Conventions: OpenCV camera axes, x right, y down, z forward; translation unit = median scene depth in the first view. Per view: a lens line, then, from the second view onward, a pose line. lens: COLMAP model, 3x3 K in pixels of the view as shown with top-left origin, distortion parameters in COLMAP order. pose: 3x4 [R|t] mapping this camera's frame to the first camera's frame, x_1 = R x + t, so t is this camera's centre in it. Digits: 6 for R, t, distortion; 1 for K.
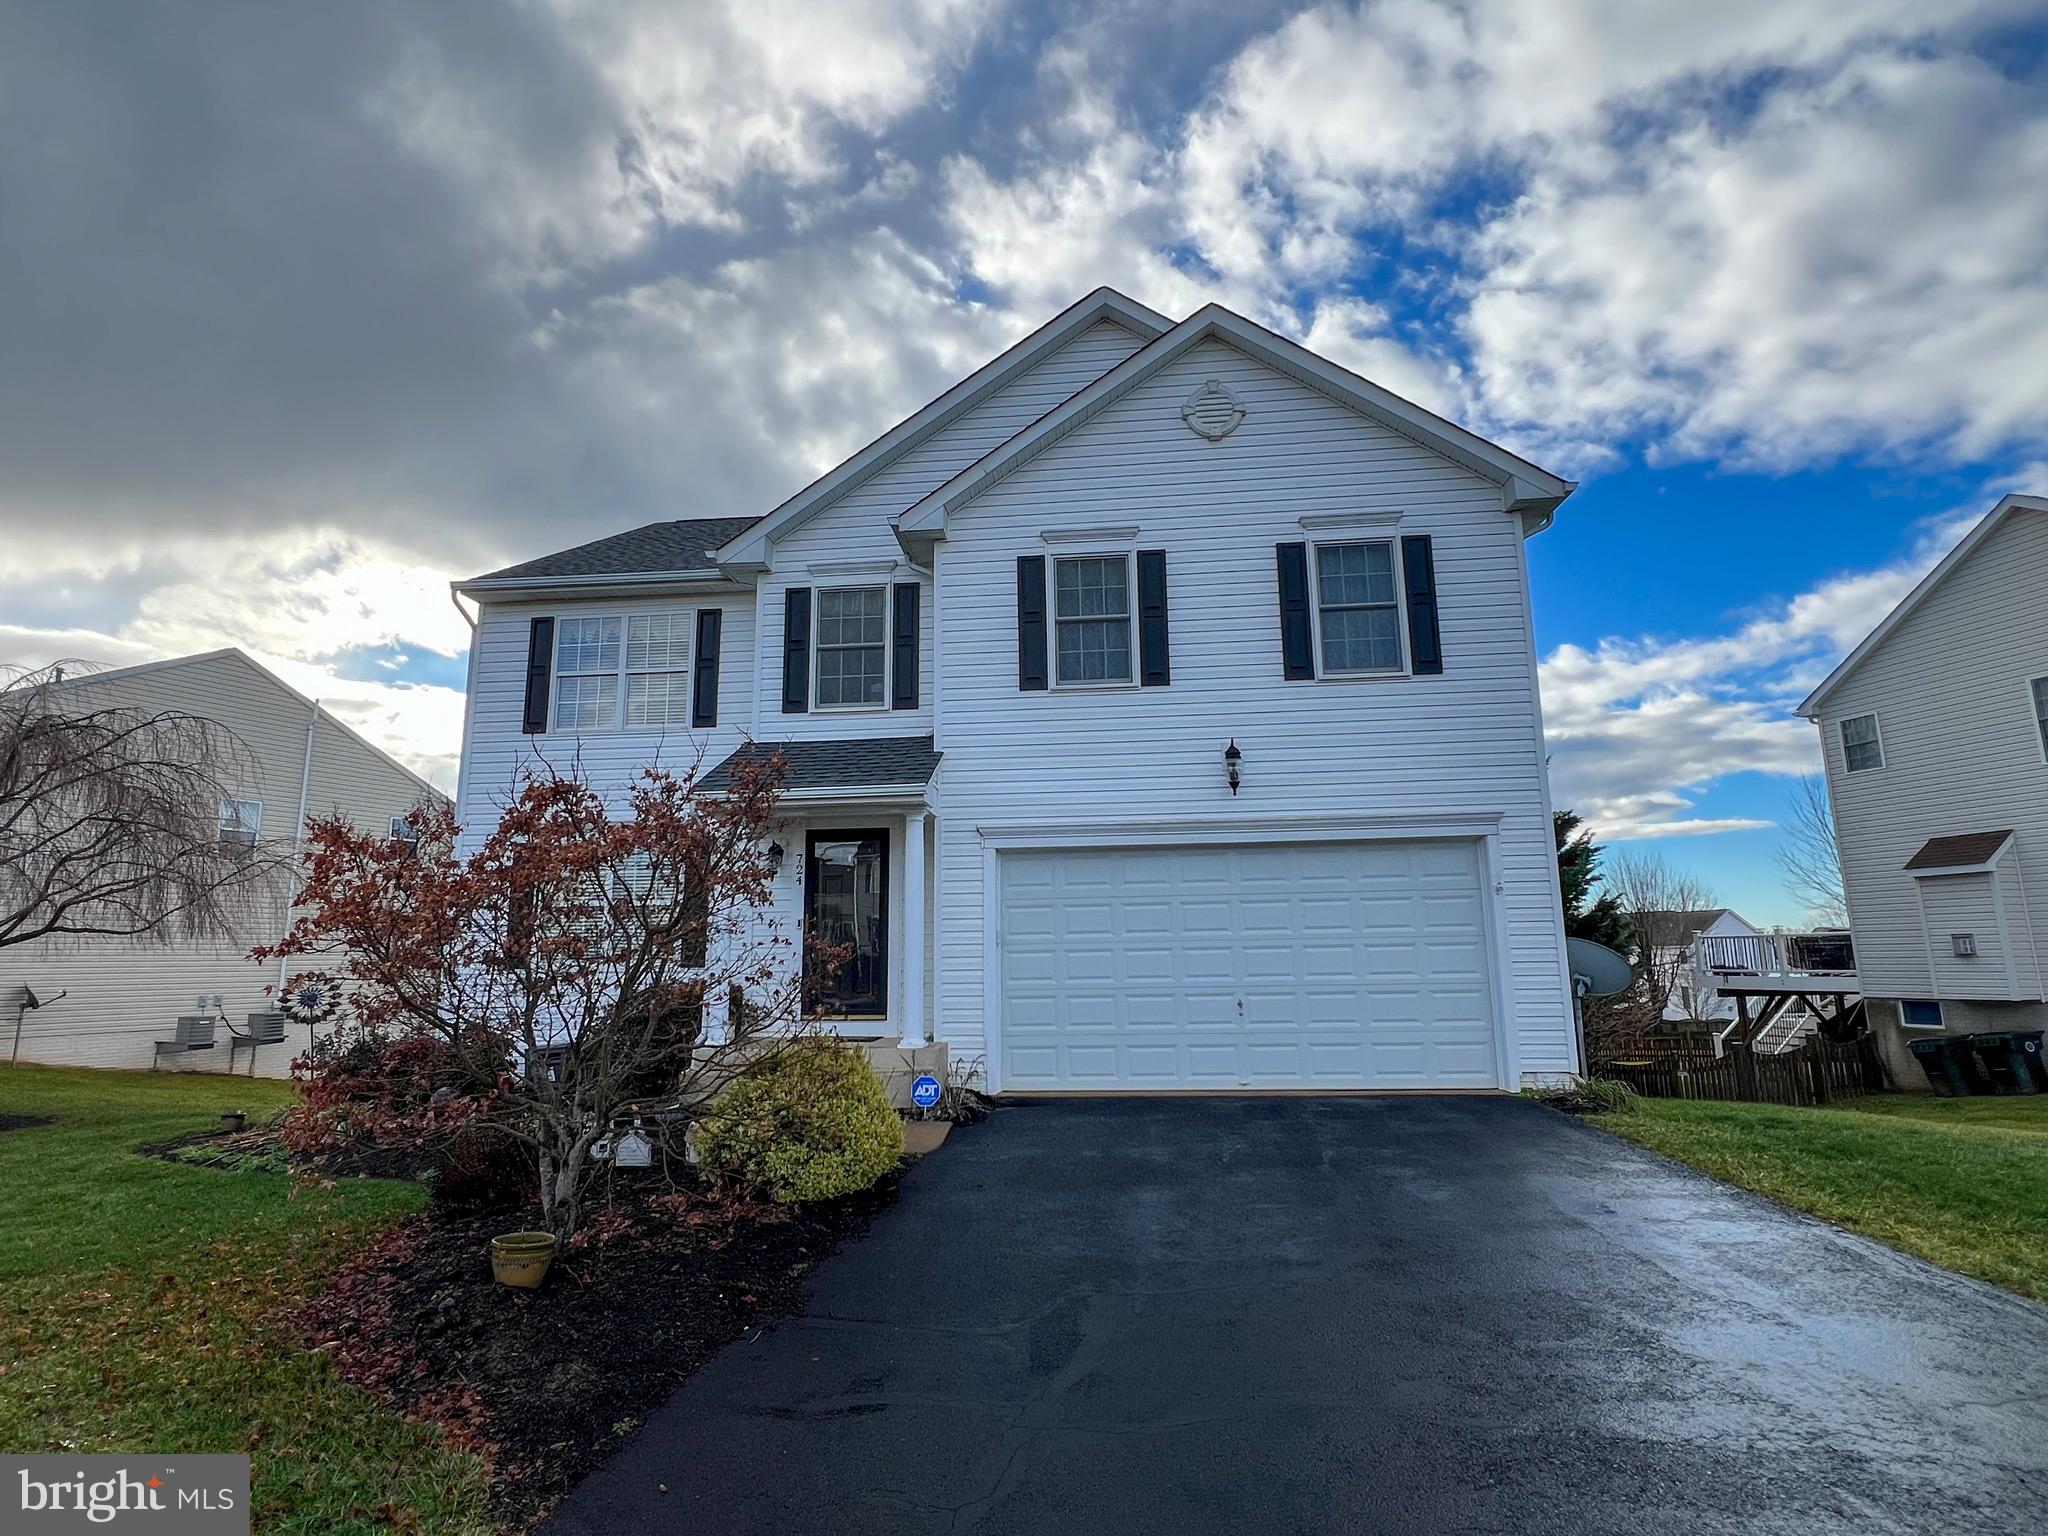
lens RADIAL K [[1014.6, 0, 1021.0], [0, 1014.6, 759.5], [0, 0, 1]] dist [-0.000817, -0.000305]
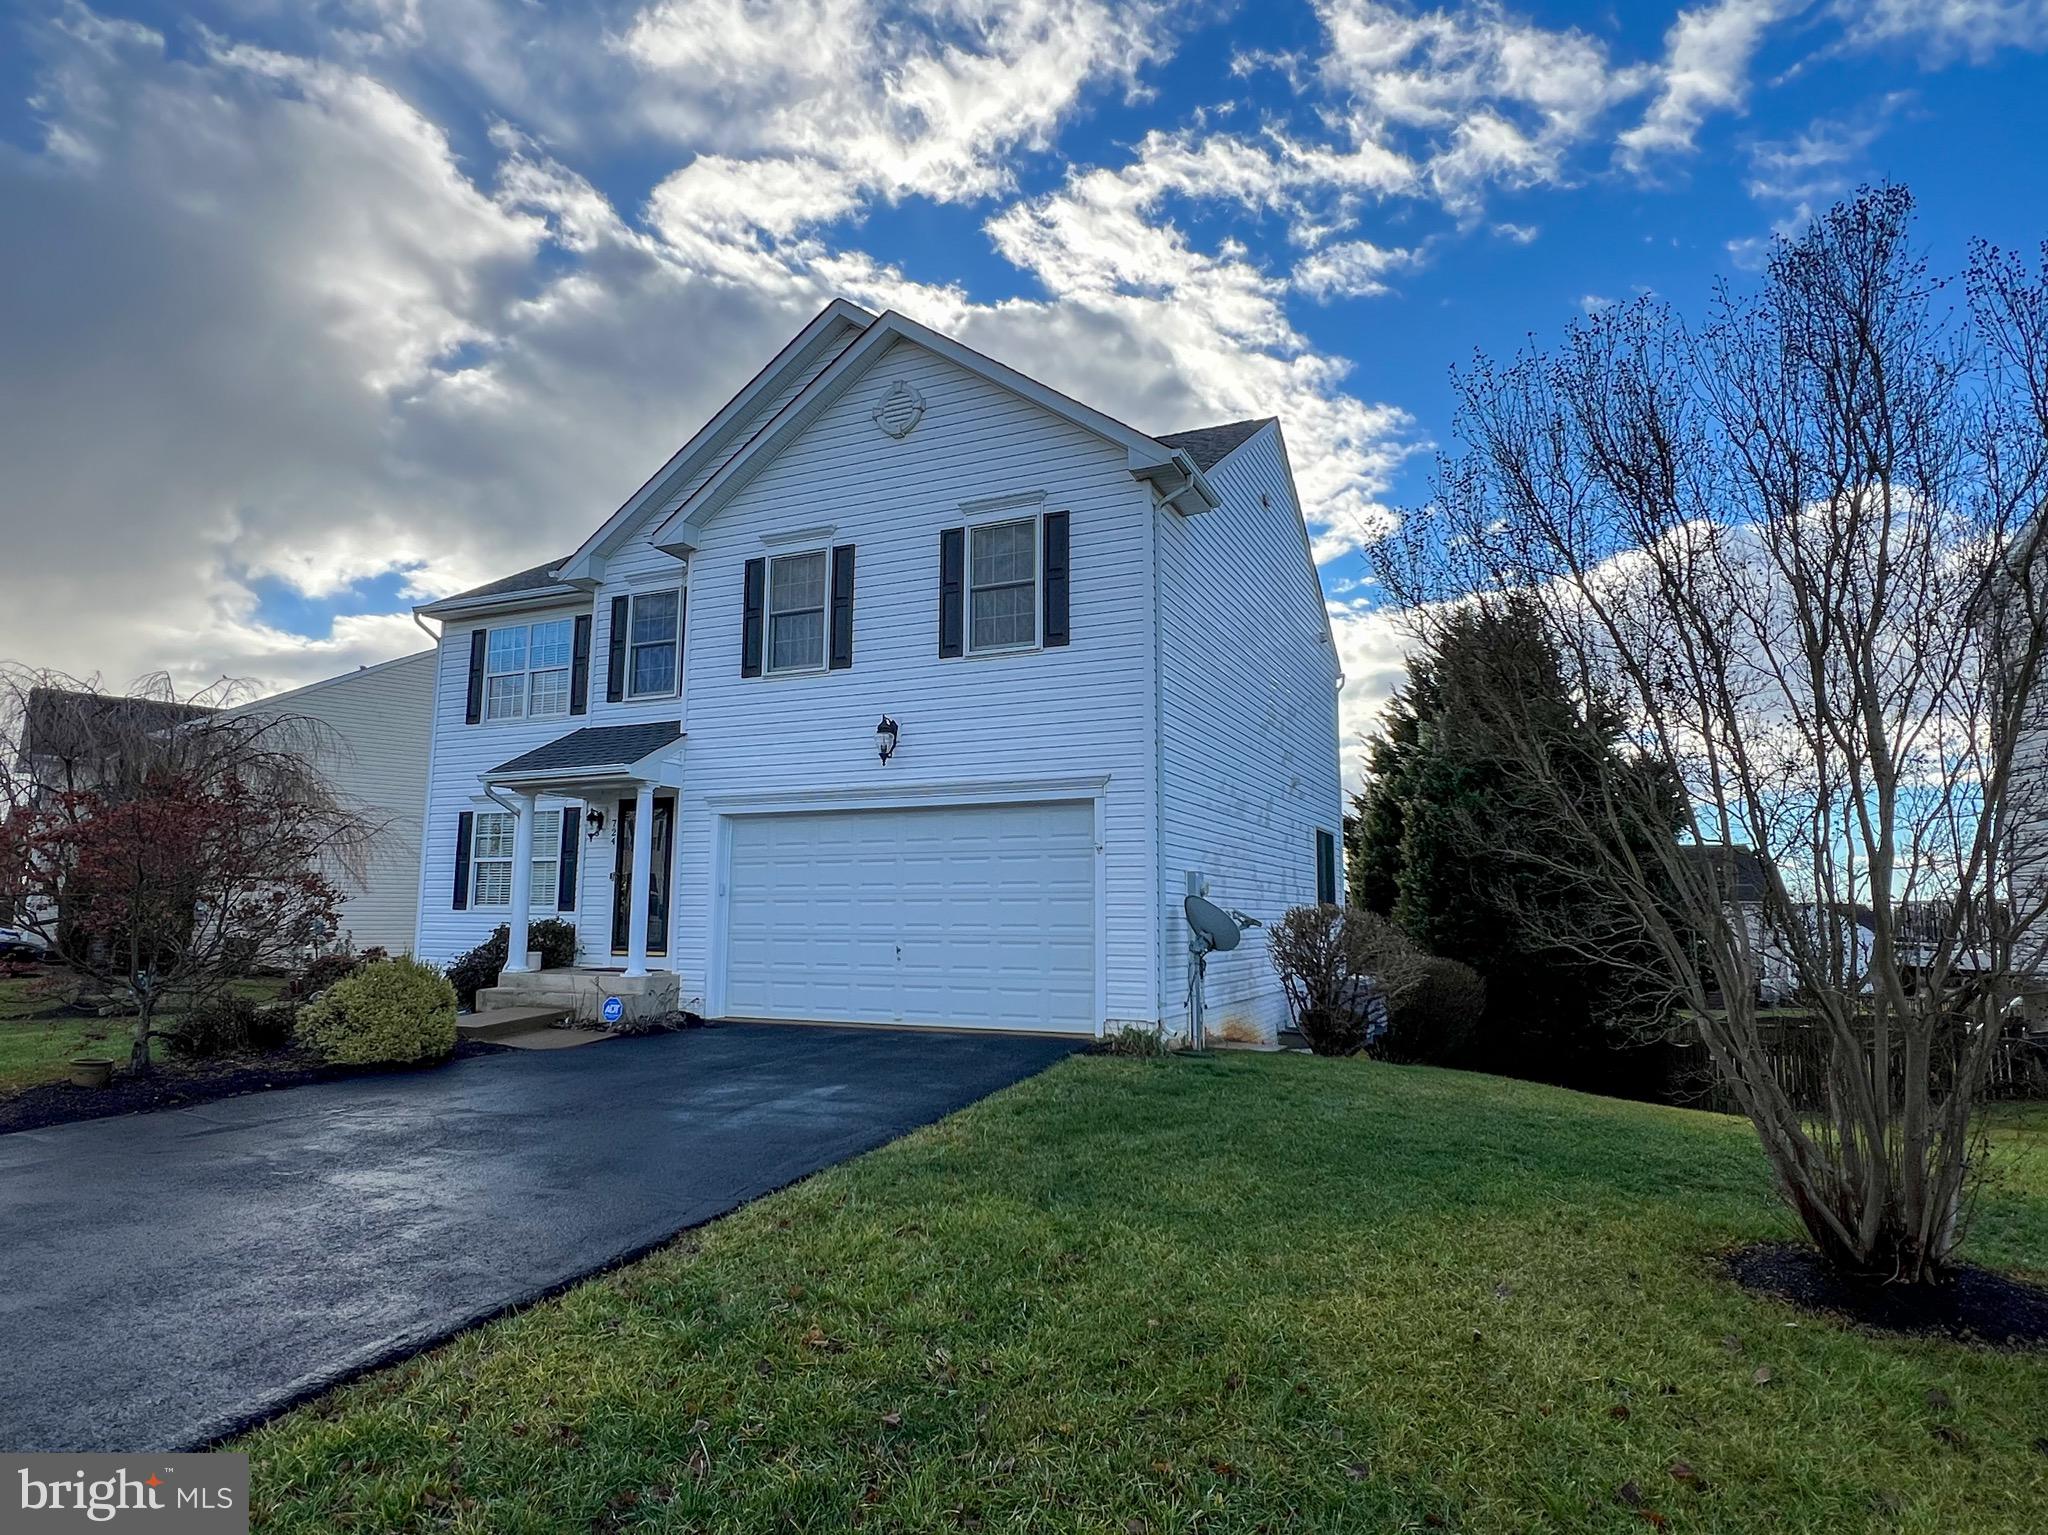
lens RADIAL K [[1124.2, 0, 1051.7], [0, 1124.2, 752.5], [0, 0, 1]] dist [-0.001074, 0.003011]
pose [[0.949750, -0.026932, -0.311850, 0.740459], [0.042858, 0.998097, 0.044326, -0.025039], [0.310063, -0.055463, 0.949097, -0.116166]]
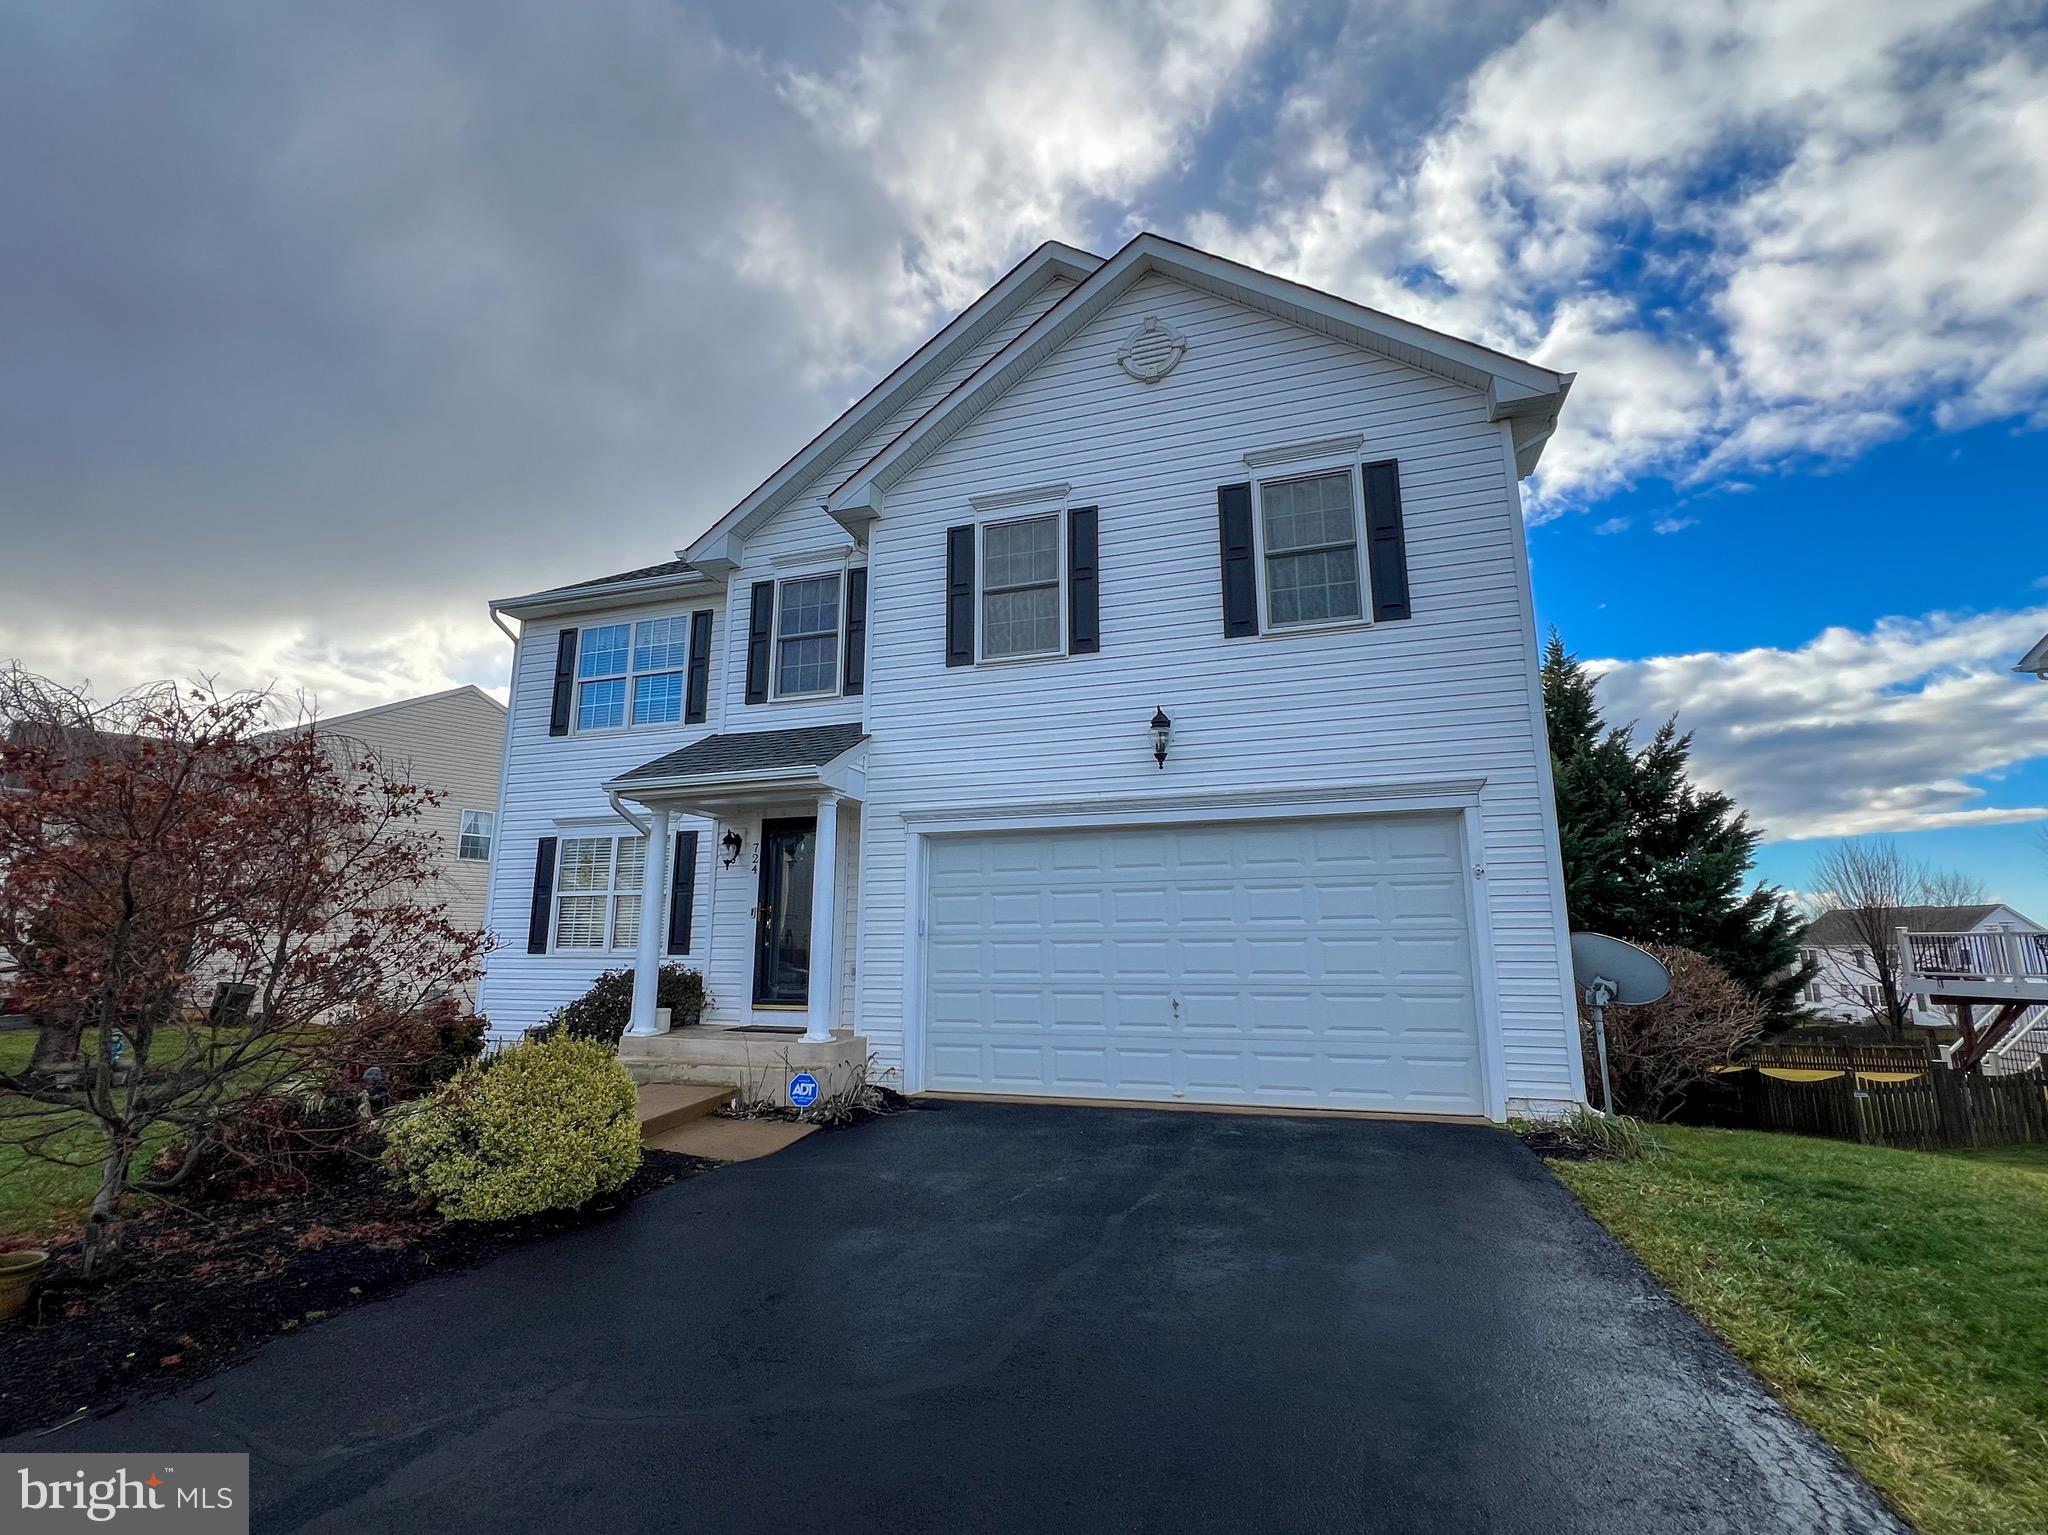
lens RADIAL K [[910.4, 0, 1037.3], [0, 910.4, 761.3], [0, 0, 1]] dist [-0.001154, 0.000564]
pose [[0.976741, -0.031922, -0.212034, 0.261716], [0.029959, 0.999473, -0.012466, 0.033599], [0.212320, 0.005823, 0.977183, 0.188078]]
